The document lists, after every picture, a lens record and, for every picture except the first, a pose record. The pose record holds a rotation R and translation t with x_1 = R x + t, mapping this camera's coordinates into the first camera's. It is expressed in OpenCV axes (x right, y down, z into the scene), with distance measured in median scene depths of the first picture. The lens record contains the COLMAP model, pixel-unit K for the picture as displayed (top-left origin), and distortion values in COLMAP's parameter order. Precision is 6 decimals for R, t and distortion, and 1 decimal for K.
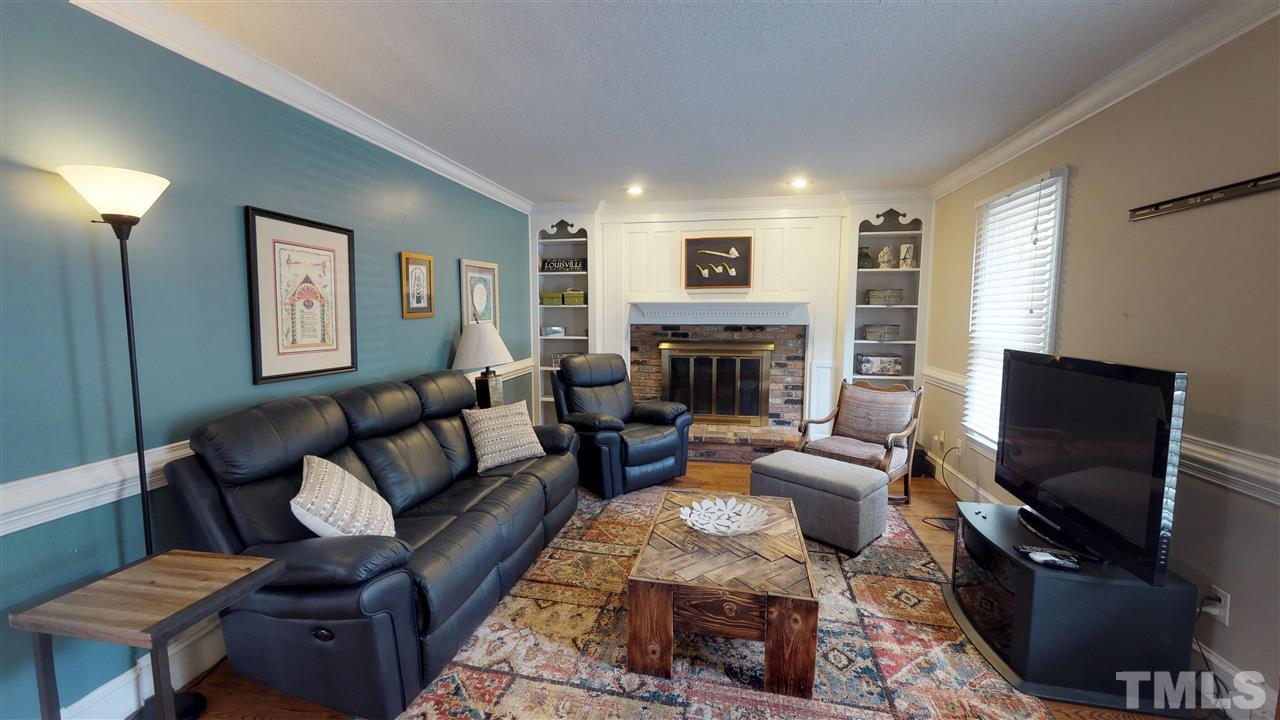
lens RADIAL K [[493.4, 0, 639.7], [0, 493.4, 357.9], [0, 0, 1]] dist [-0.000070, -0.000160]
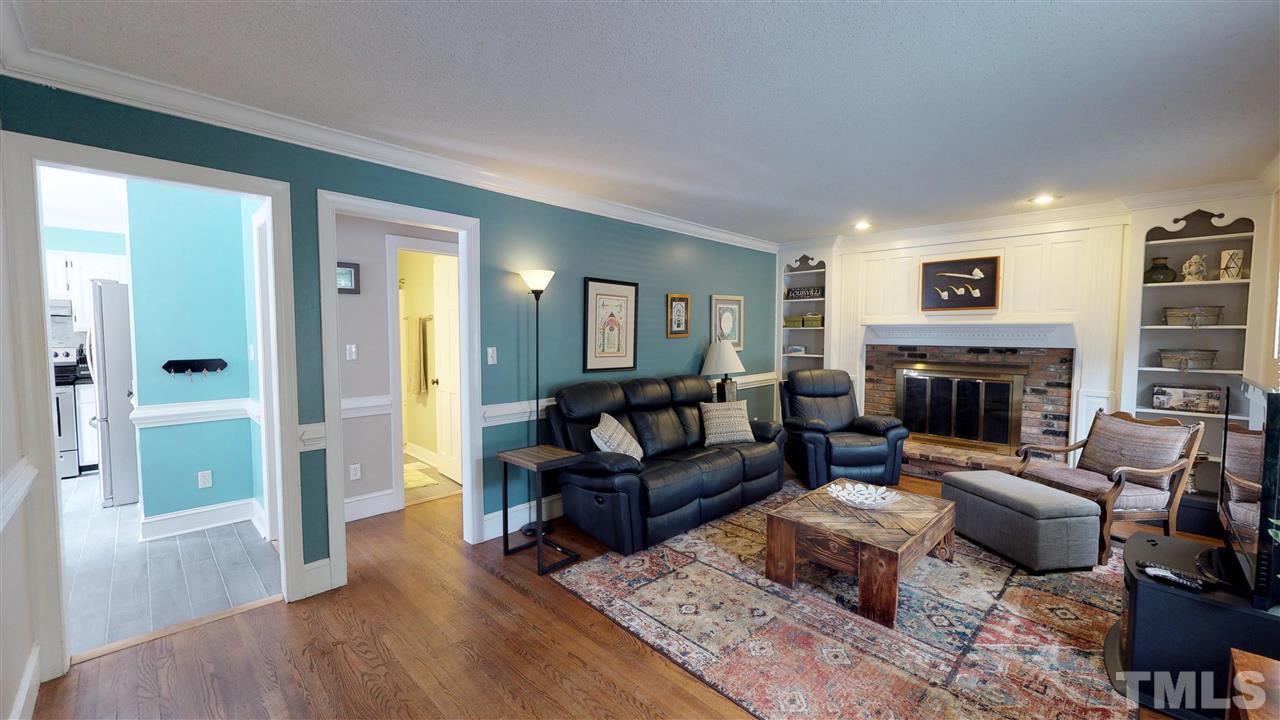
lens RADIAL K [[493.4, 0, 637.8], [0, 493.4, 359.5], [0, 0, 1]] dist [-0.000070, -0.000160]
pose [[0.827547, 0.030870, -0.560547, 0.213869], [-0.053011, 0.998322, -0.023283, 0.019035], [0.558888, 0.048983, 0.827795, -0.211576]]
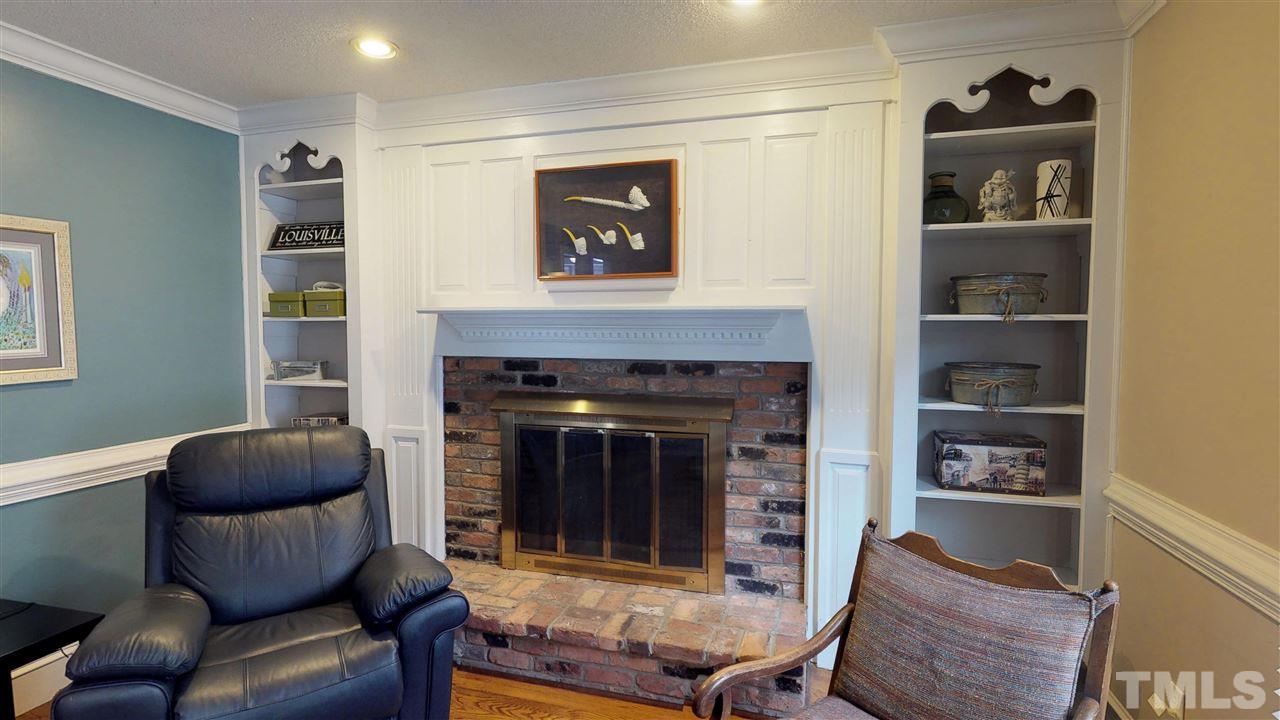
lens RADIAL K [[621.8, 0, 639.1], [0, 621.8, 357.7], [0, 0, 1]] dist [0.003575, -0.000486]
pose [[0.994349, 0.005225, -0.106028, 0.287854], [-0.010393, 0.998781, -0.048248, -0.049437], [0.105647, 0.049077, 0.993192, 0.518252]]
